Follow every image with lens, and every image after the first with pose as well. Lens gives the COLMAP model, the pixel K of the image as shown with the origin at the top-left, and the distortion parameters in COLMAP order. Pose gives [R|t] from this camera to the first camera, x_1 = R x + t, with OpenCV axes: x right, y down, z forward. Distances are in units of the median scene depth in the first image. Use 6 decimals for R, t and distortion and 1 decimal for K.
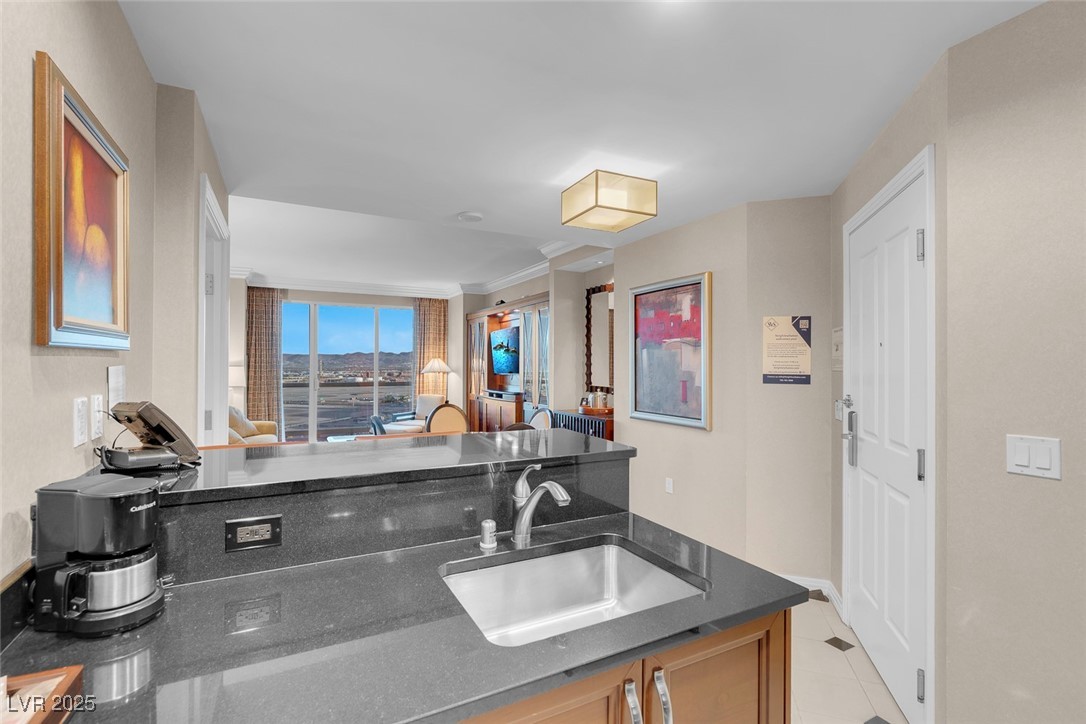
lens RADIAL K [[494.2, 0, 556.9], [0, 494.2, 365.3], [0, 0, 1]] dist [-0.009879, 0.003219]
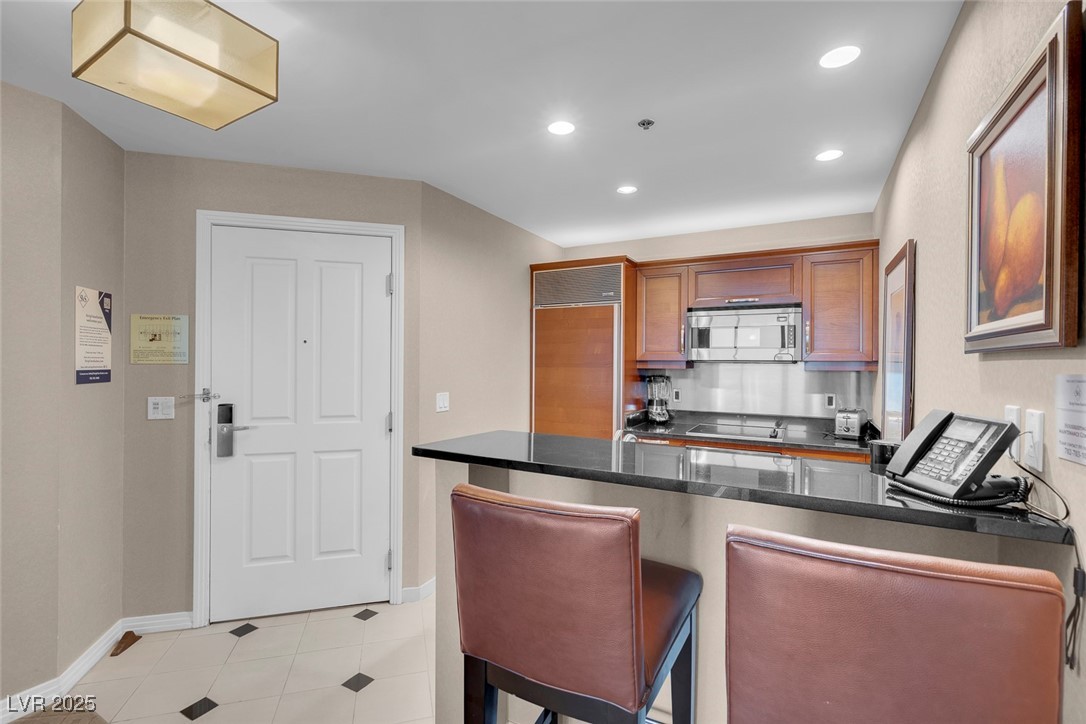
lens RADIAL K [[494.2, 0, 537.6], [0, 494.2, 359.2], [0, 0, 1]] dist [-0.009879, 0.003219]
pose [[-0.534477, -0.007630, 0.845148, -0.385710], [-0.007940, 0.999960, 0.004006, -0.004339], [-0.845145, -0.004569, -0.534517, 0.659349]]
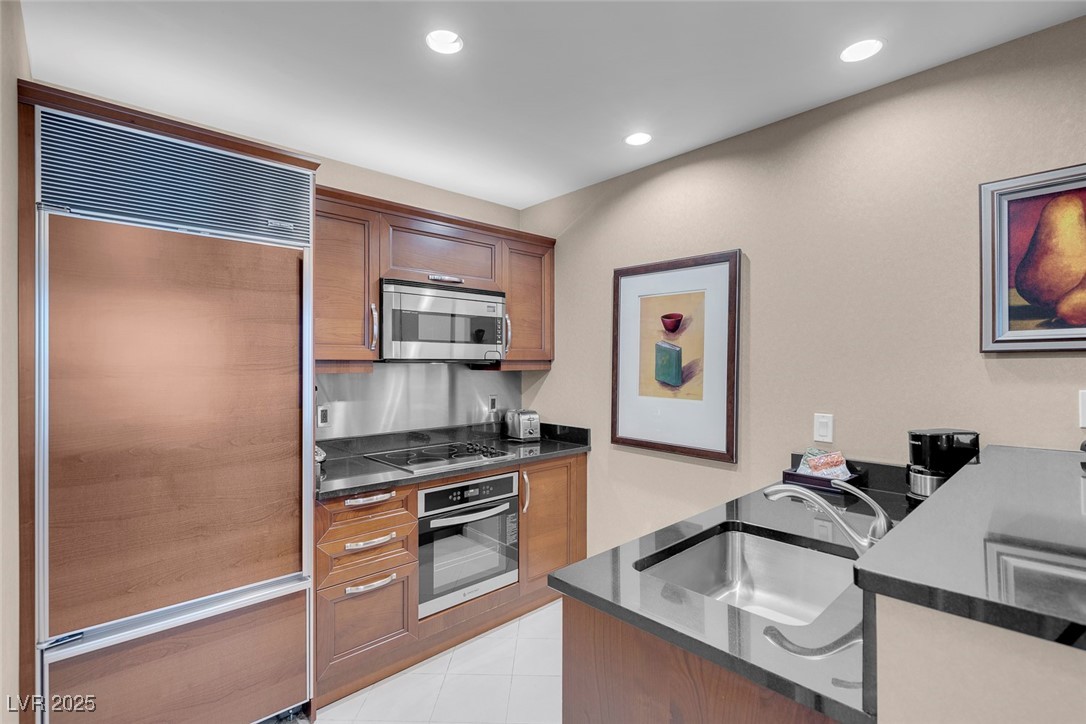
lens RADIAL K [[494.2, 0, 524.6], [0, 494.2, 359.6], [0, 0, 1]] dist [-0.009879, 0.003219]
pose [[-0.971354, -0.007946, -0.237502, 0.212061], [-0.006950, 0.999963, -0.005029, 0.001179], [0.237534, -0.003234, -0.971374, 0.548241]]
